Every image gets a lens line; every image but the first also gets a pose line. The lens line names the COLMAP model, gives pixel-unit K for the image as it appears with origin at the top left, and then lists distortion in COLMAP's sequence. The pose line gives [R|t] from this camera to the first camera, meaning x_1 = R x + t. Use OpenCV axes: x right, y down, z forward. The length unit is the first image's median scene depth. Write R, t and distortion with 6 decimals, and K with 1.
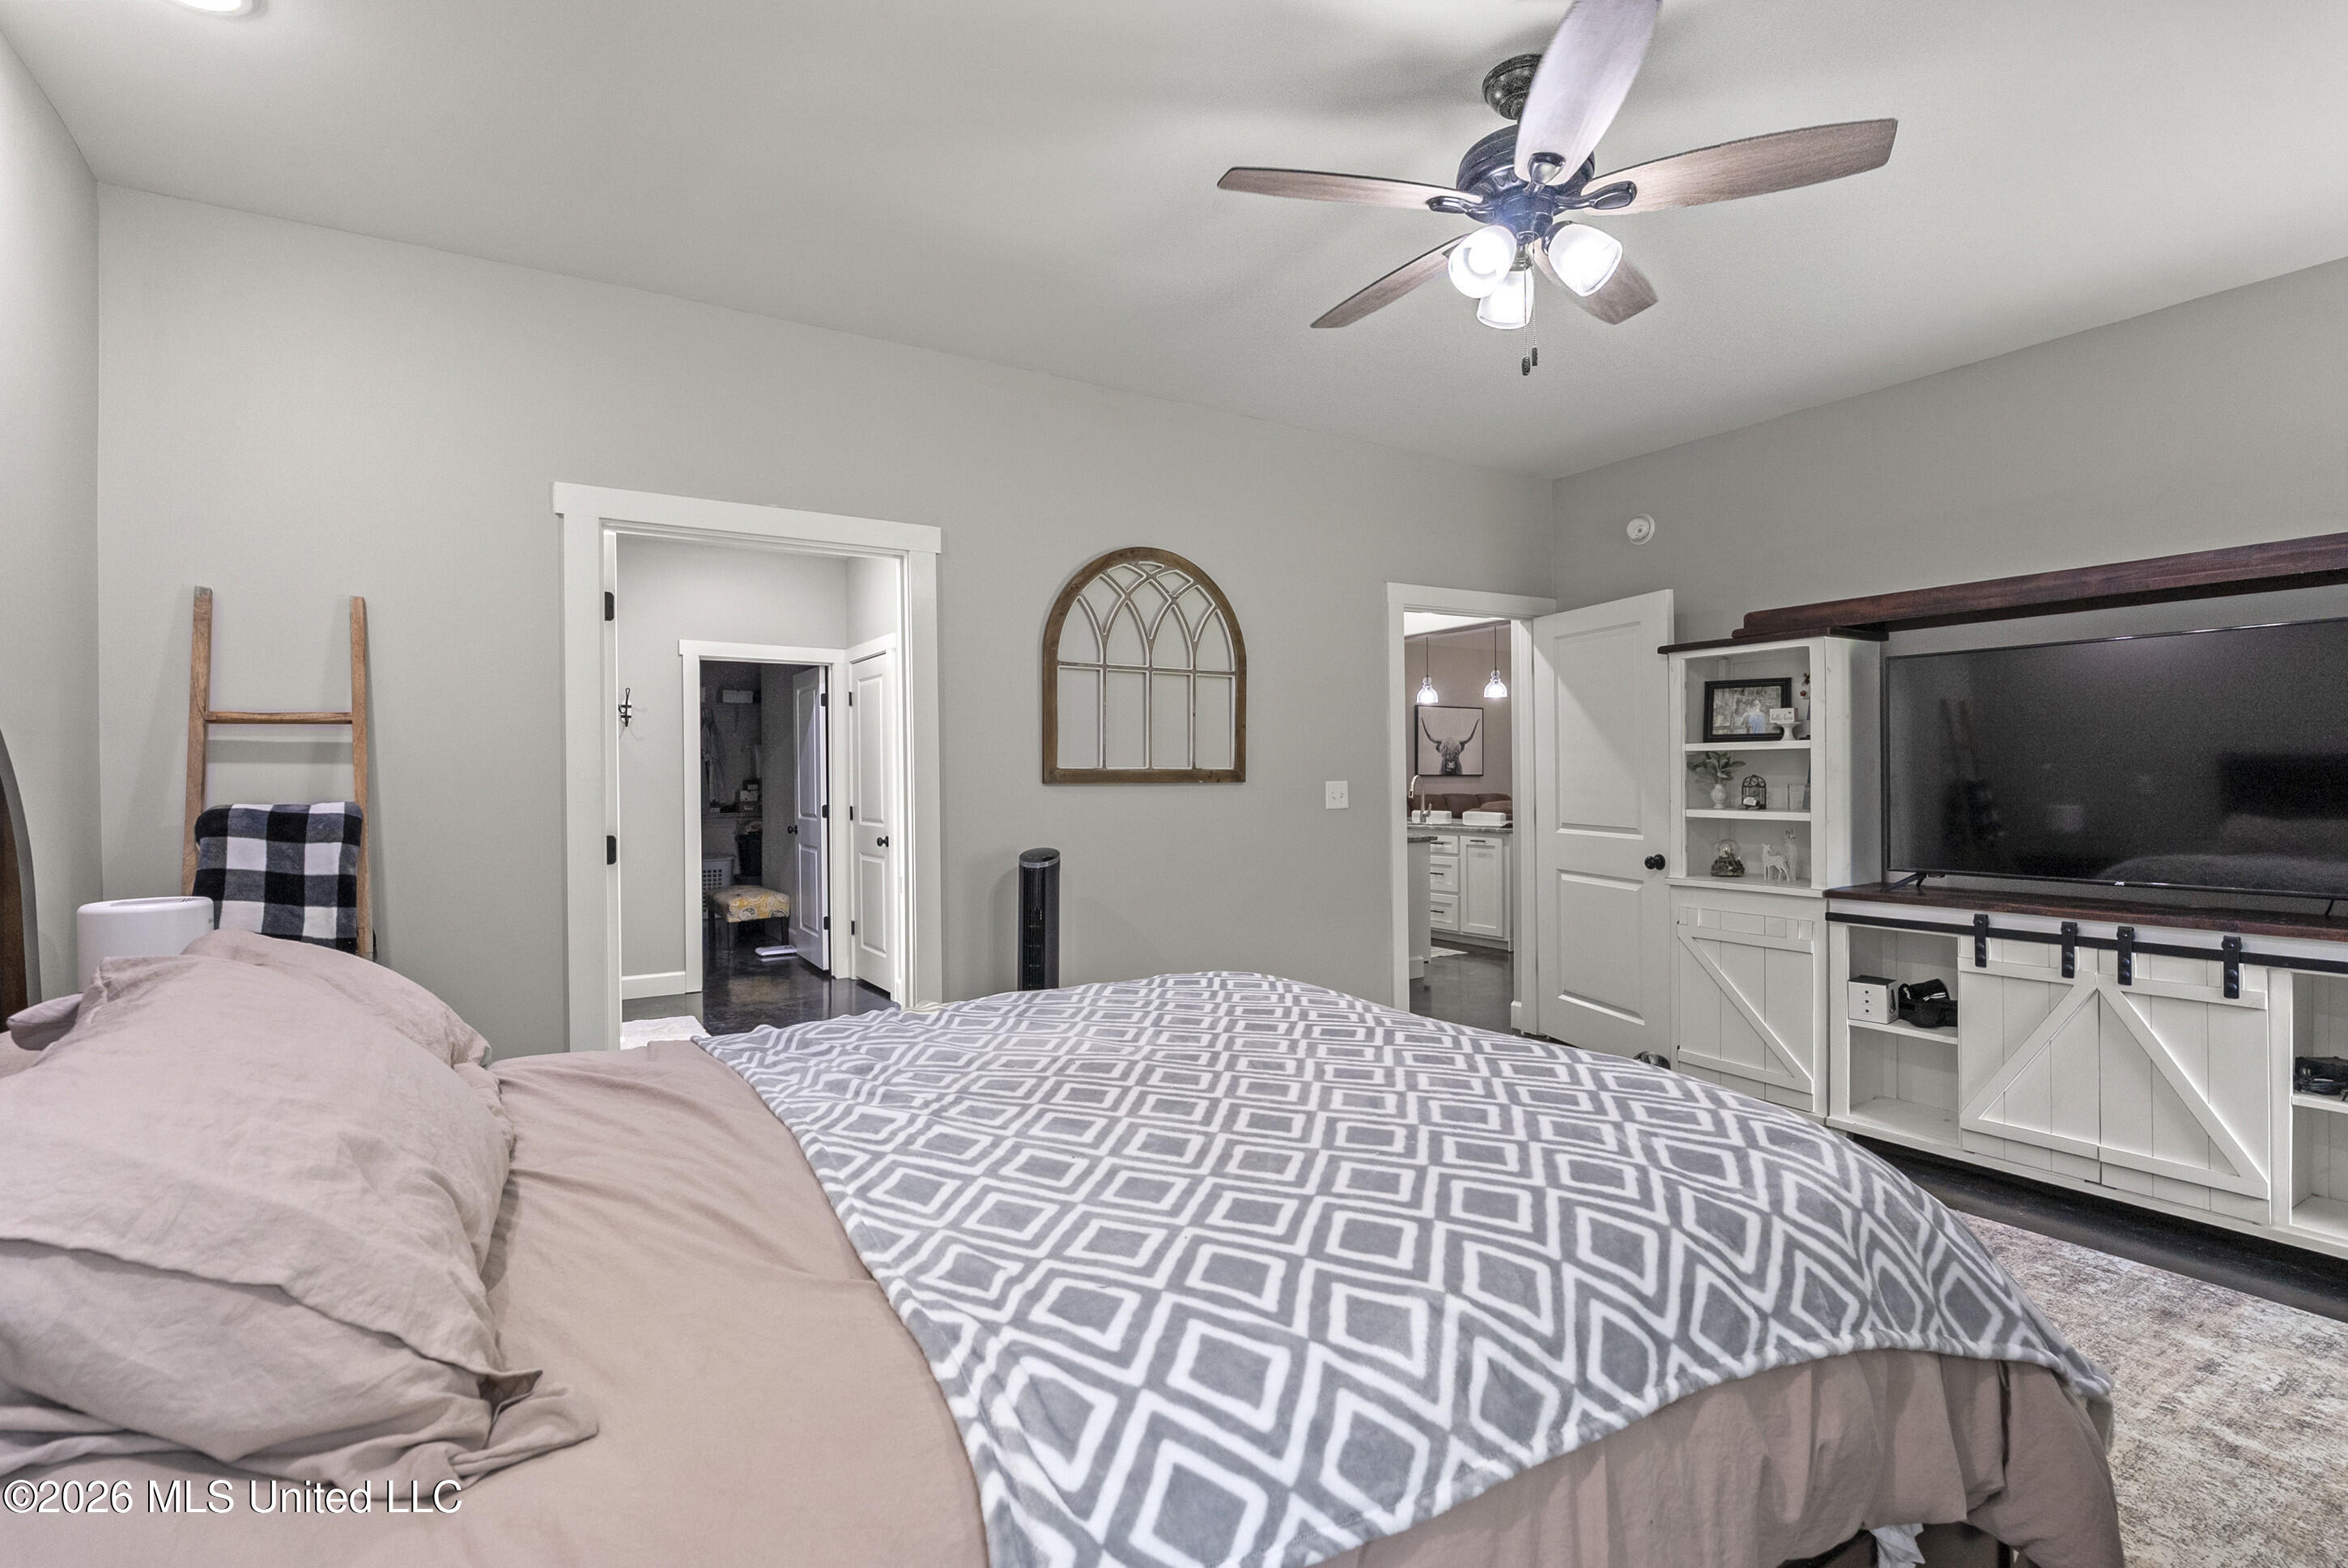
lens RADIAL K [[1094.0, 0, 1178.6], [0, 1094.0, 793.5], [0, 0, 1]] dist [0.001076, -0.000053]
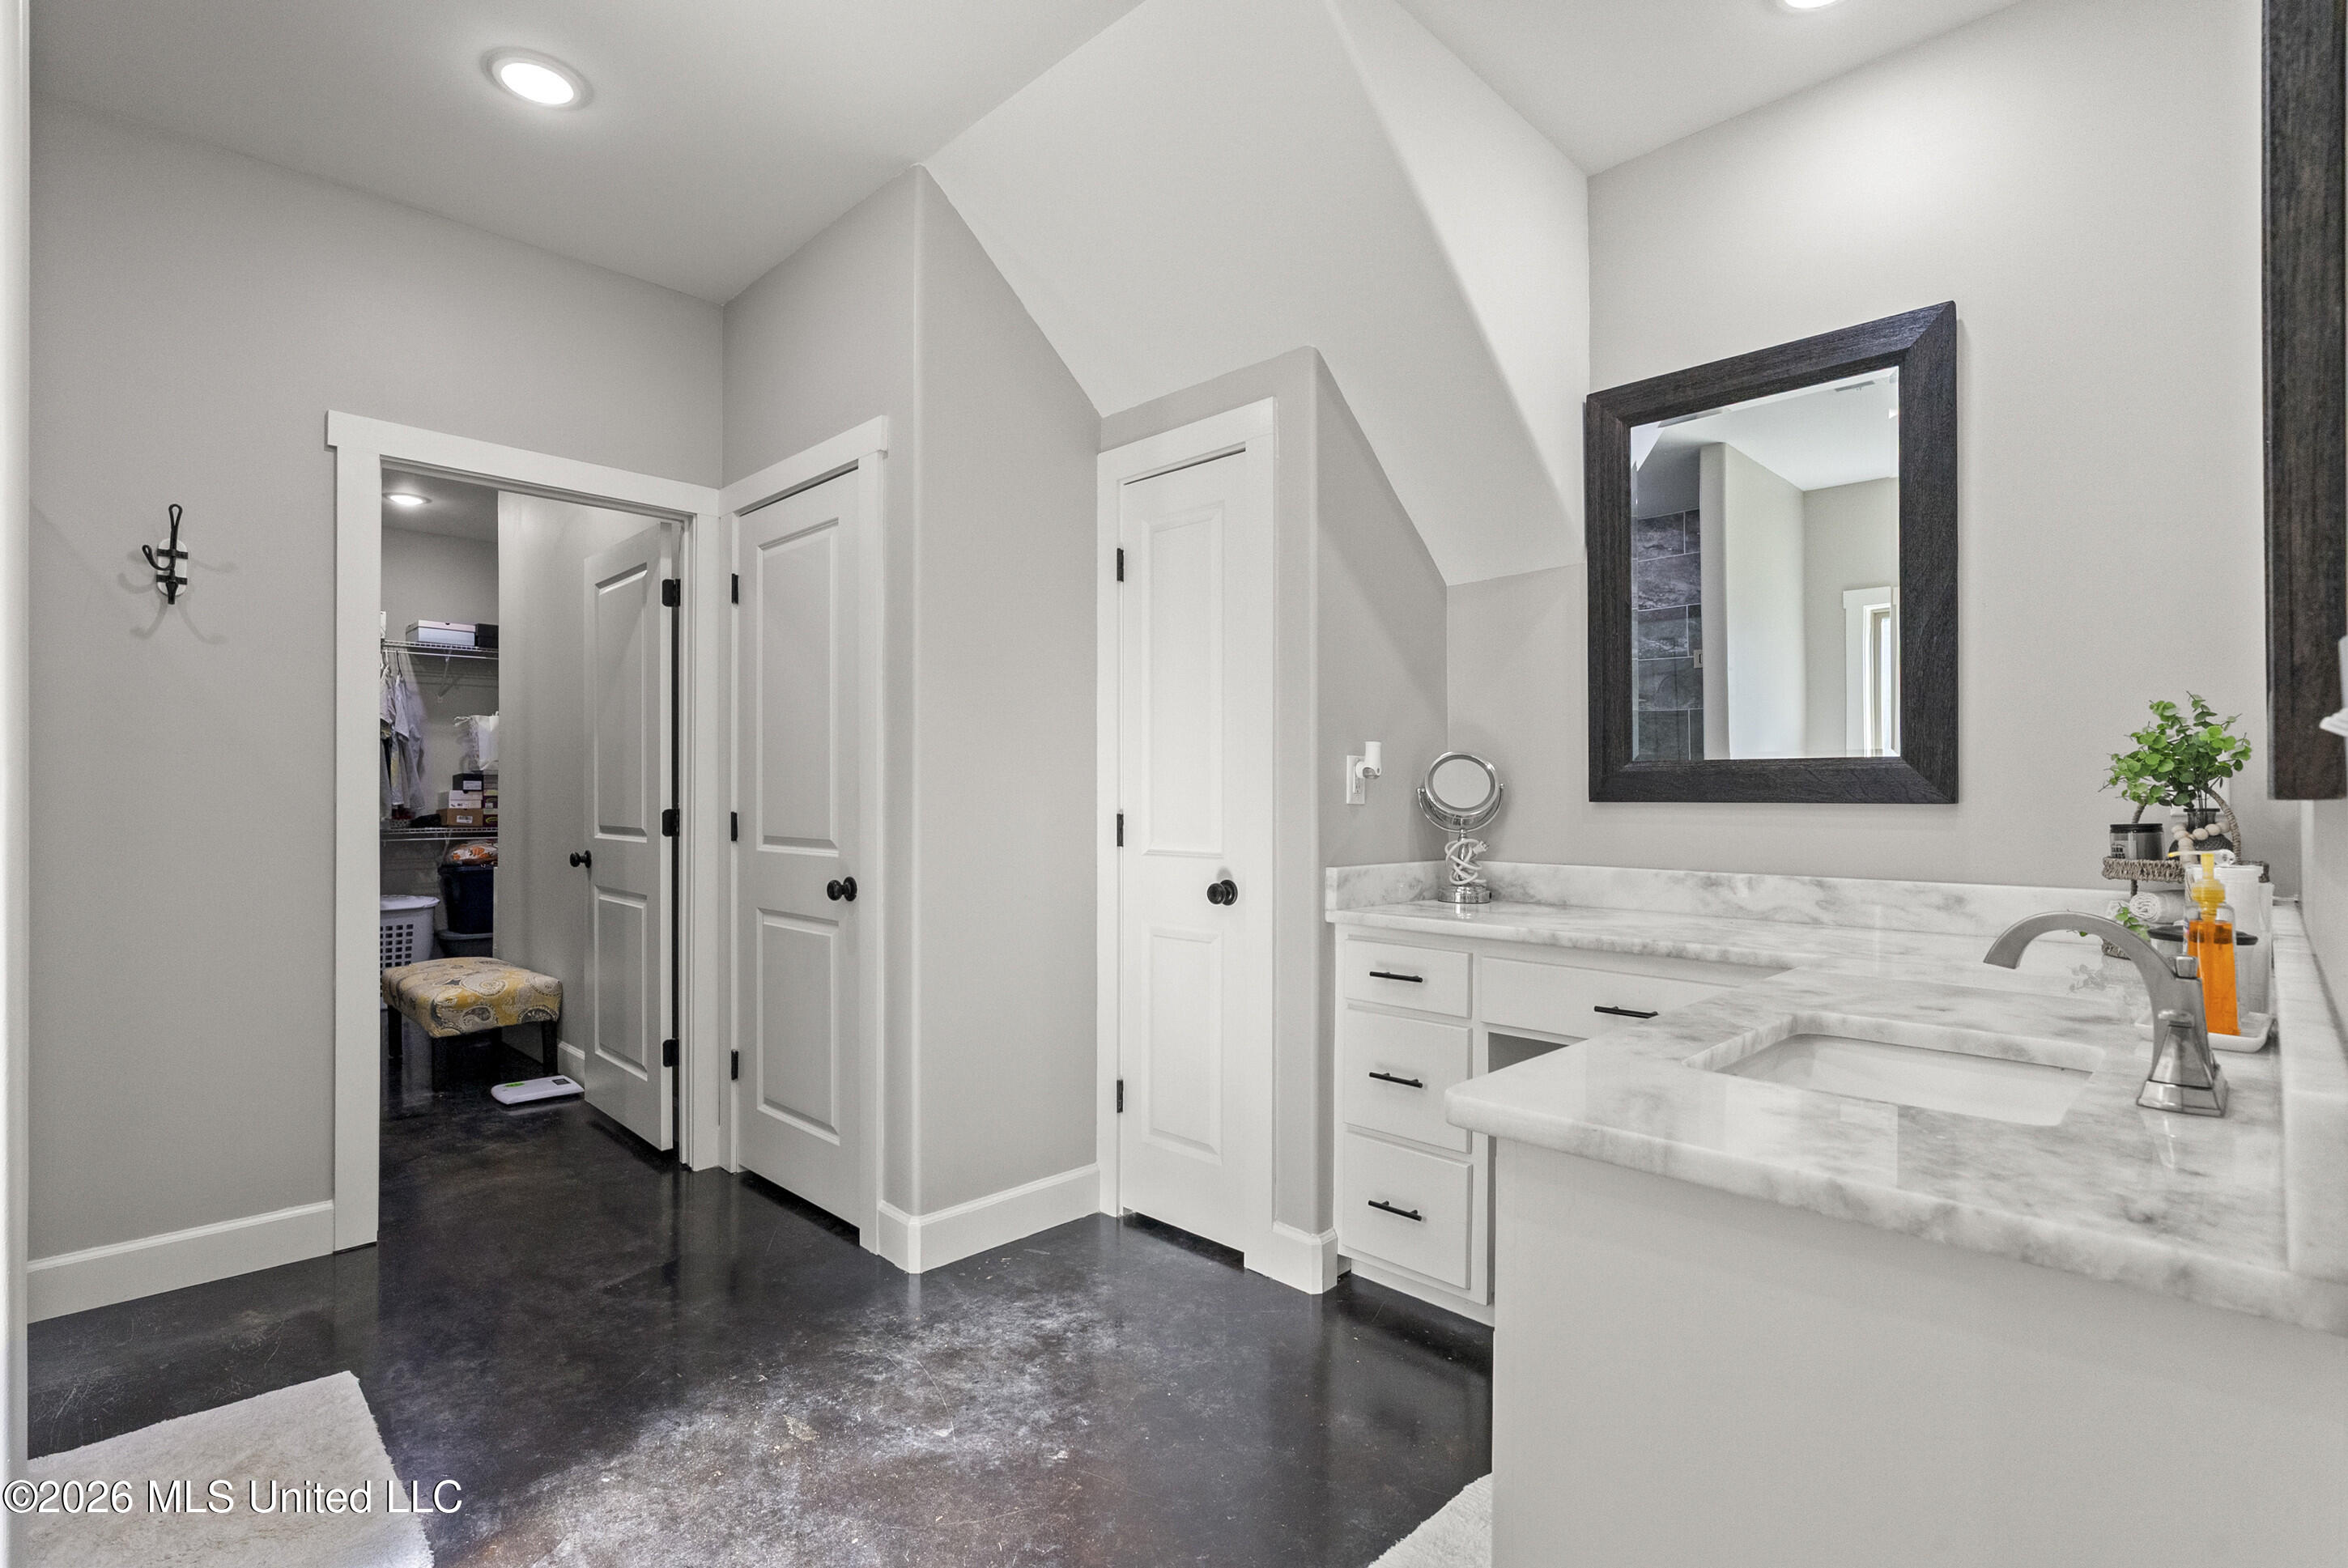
lens RADIAL K [[1094.0, 0, 1164.4], [0, 1094.0, 786.0], [0, 0, 1]] dist [0.001076, -0.000053]
pose [[0.976661, 0.005625, 0.214711, -0.186123], [-0.000967, 0.999762, -0.021793, 0.008899], [-0.214783, 0.021077, 0.976434, 0.418382]]
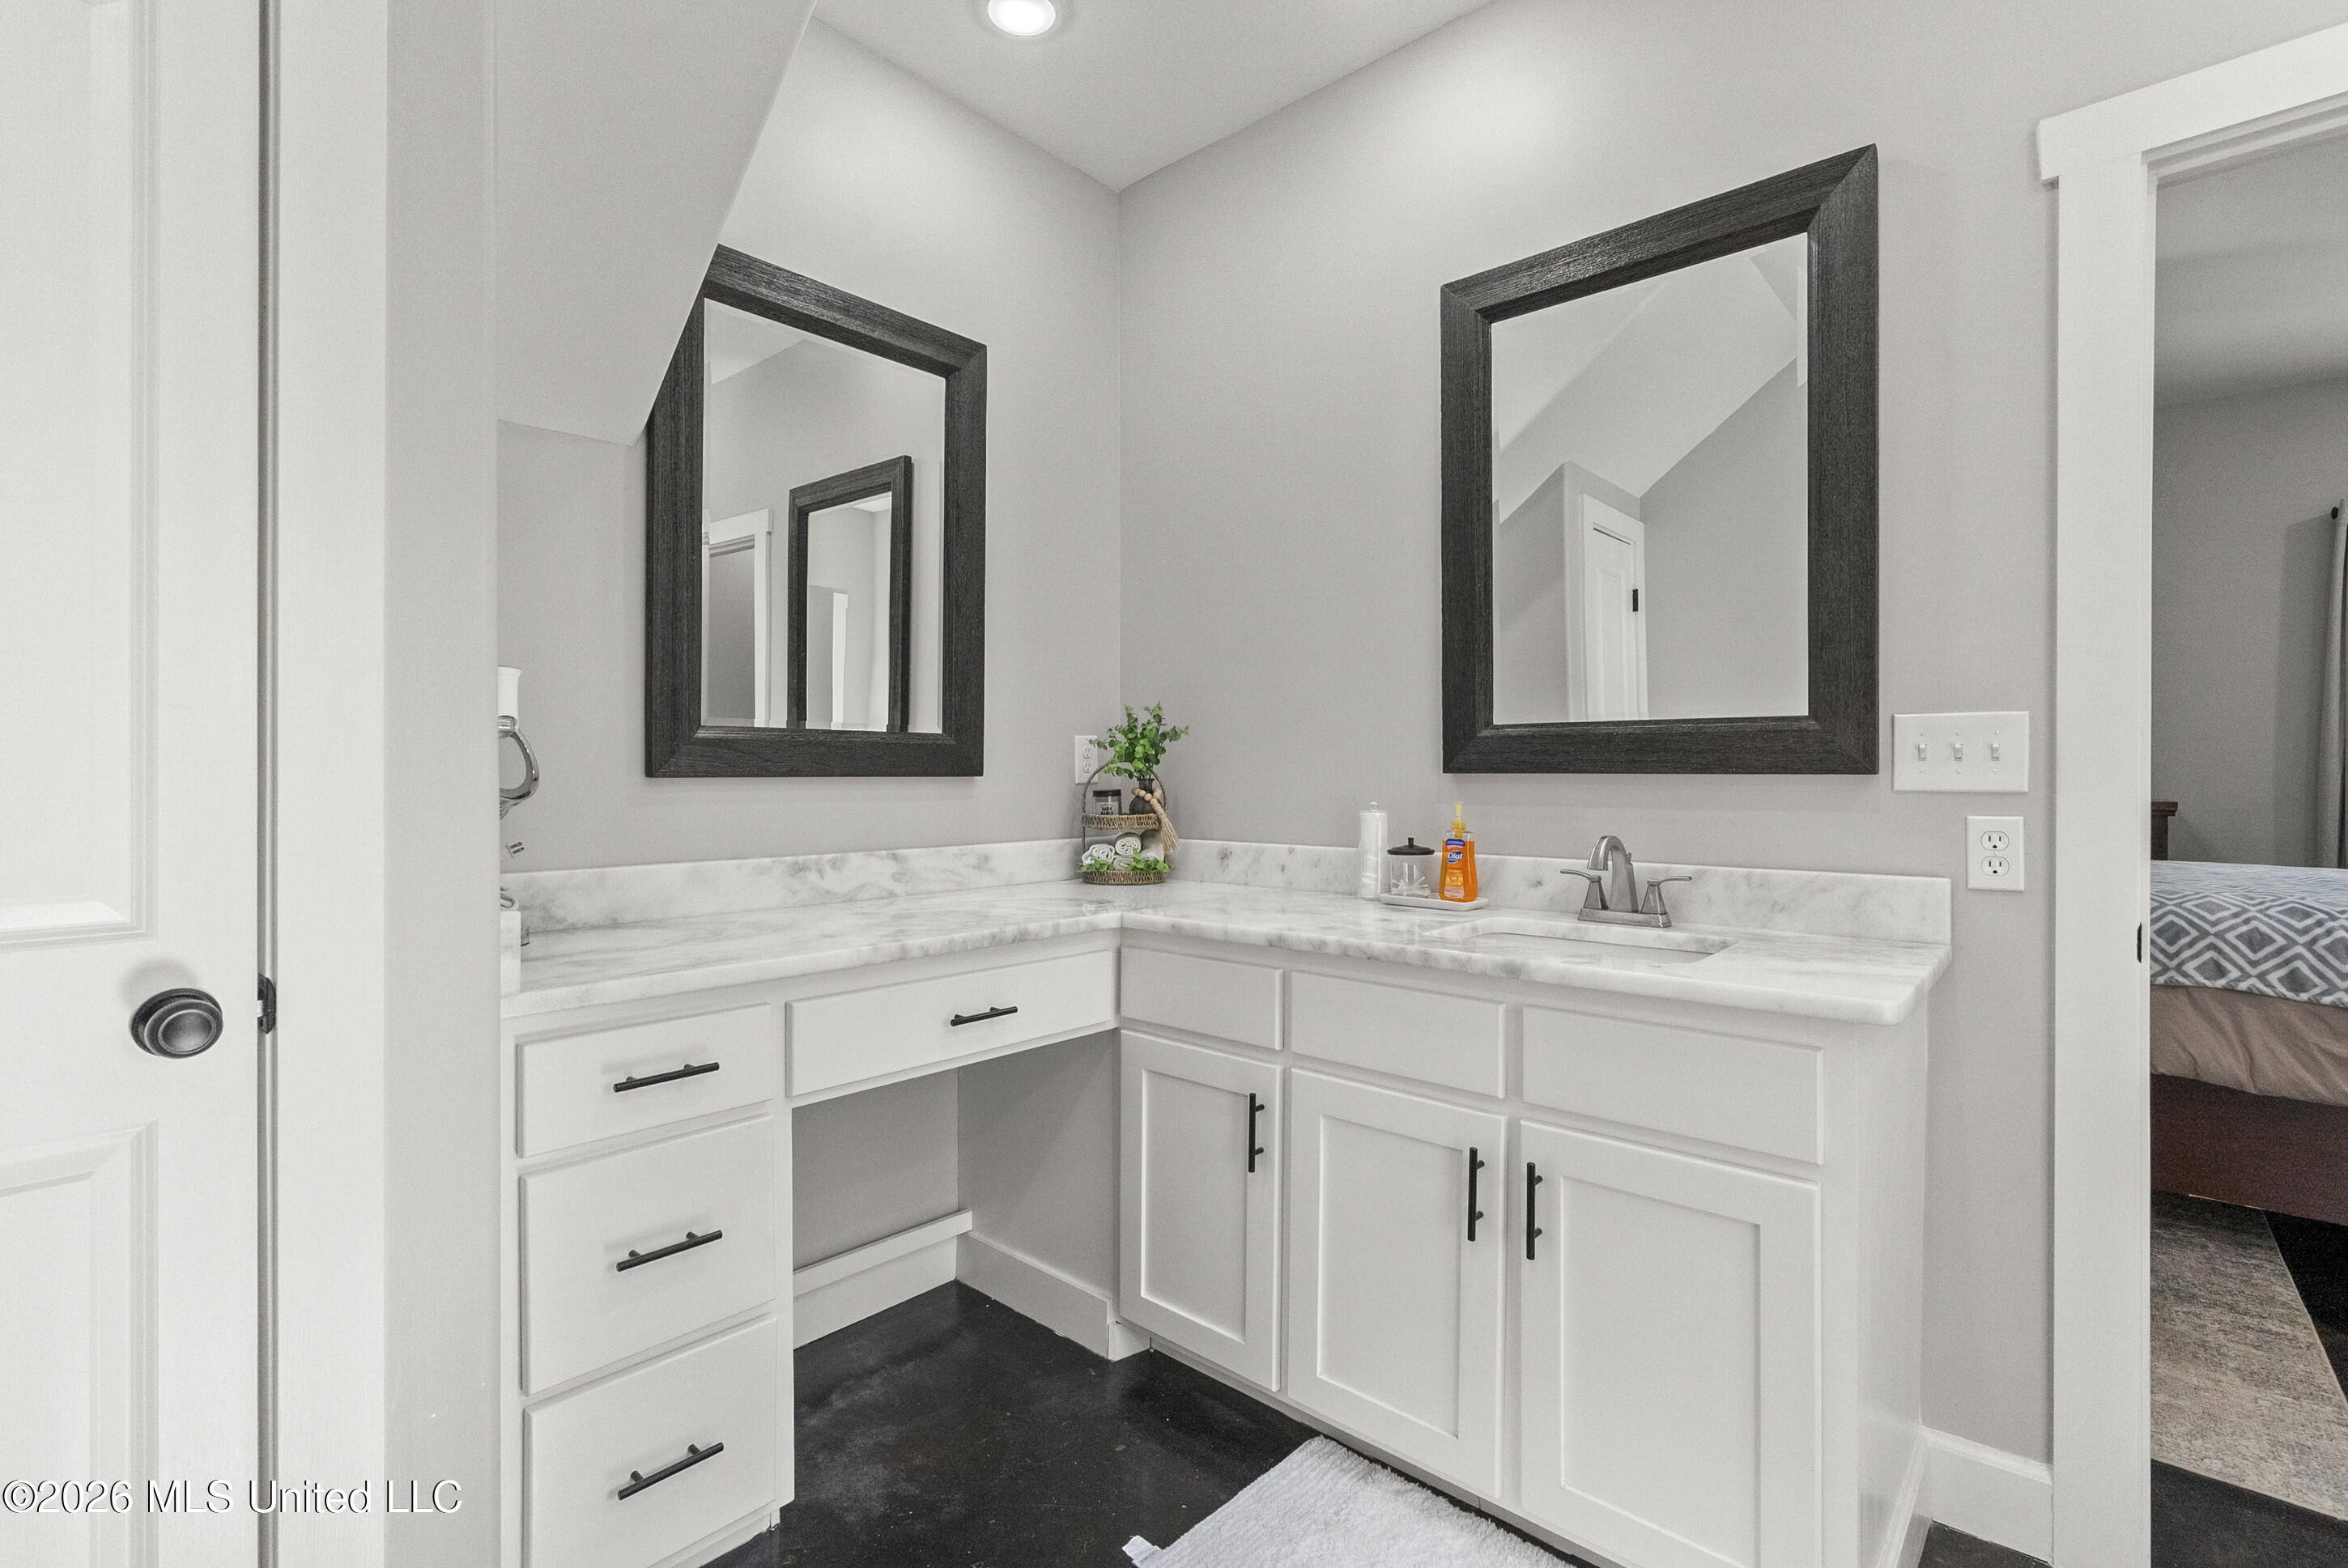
lens RADIAL K [[1063.7, 0, 1175.3], [0, 1063.7, 773.8], [0, 0, 1]] dist [-0.003729, 0.001347]
pose [[-0.277277, 0.000444, 0.960790, -0.225573], [0.009567, 0.999952, 0.002299, 0.007183], [-0.960742, 0.009830, -0.277268, 0.580085]]
